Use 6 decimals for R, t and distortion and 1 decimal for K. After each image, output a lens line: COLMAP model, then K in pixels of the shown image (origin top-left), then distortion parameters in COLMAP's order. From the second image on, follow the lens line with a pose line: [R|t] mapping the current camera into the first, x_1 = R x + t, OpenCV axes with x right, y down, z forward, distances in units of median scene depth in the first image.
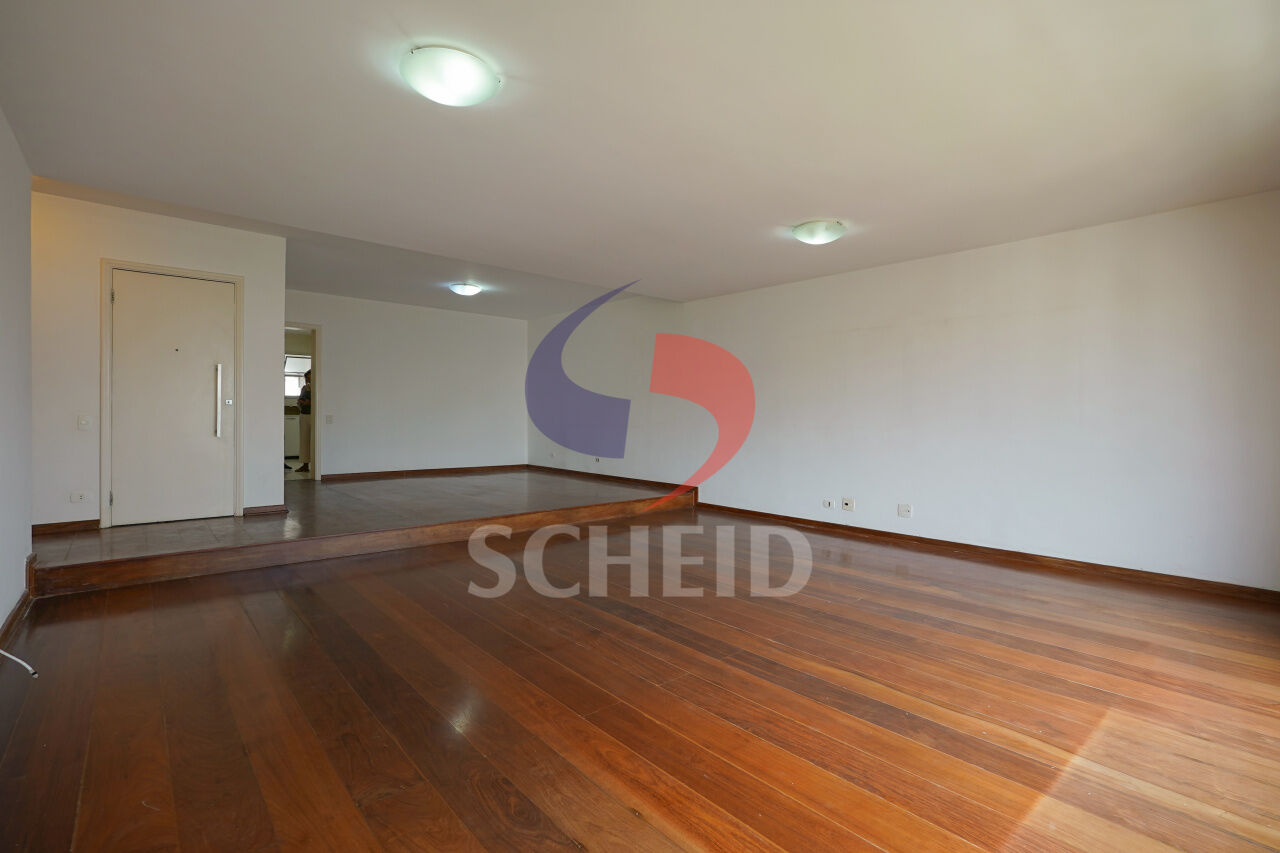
lens RADIAL K [[583.1, 0, 643.4], [0, 583.1, 421.9], [0, 0, 1]] dist [-0.019692, -0.000151]
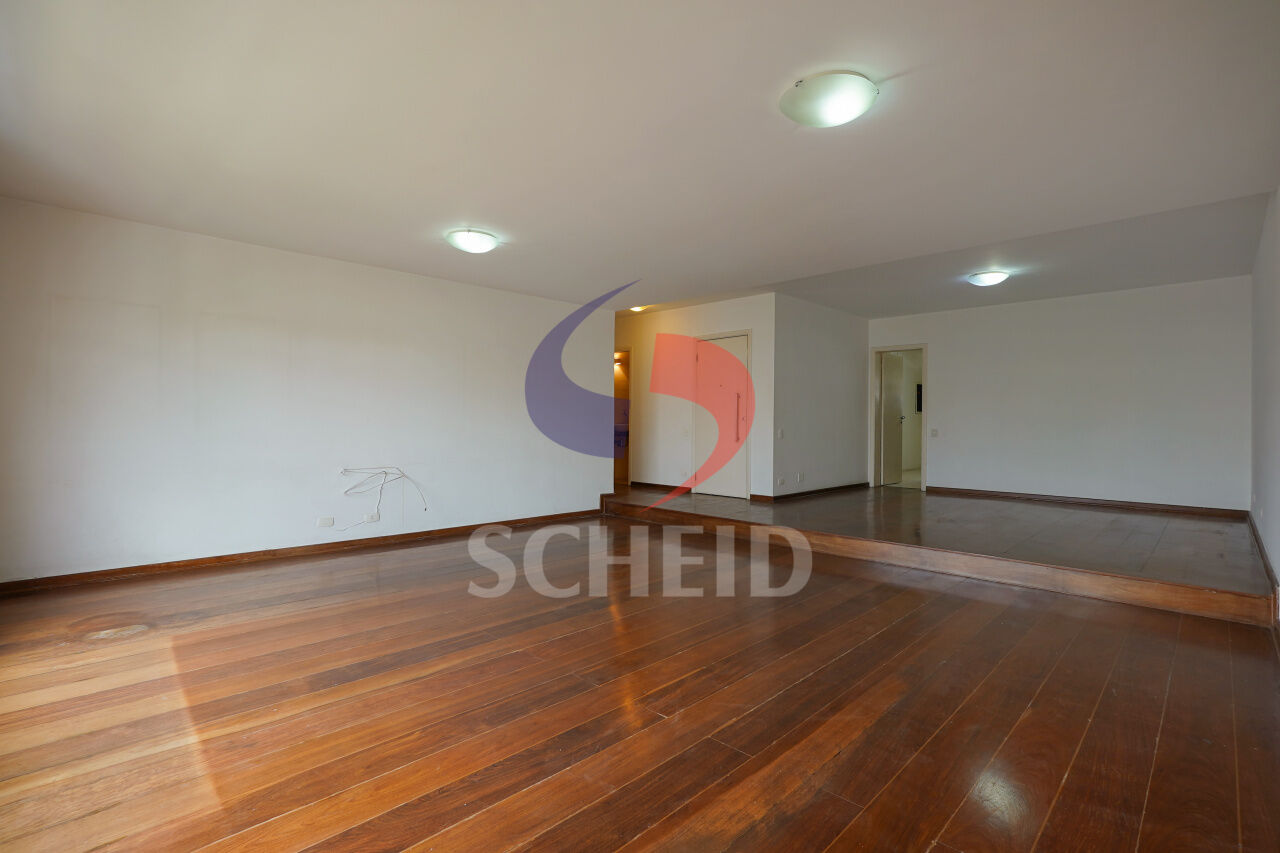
lens RADIAL K [[583.1, 0, 644.2], [0, 583.1, 423.7], [0, 0, 1]] dist [-0.019692, -0.000151]
pose [[0.066812, -0.005844, -0.997748, 1.731004], [-0.020835, 0.999757, -0.007251, -0.012214], [0.997548, 0.021273, 0.066674, 1.612897]]
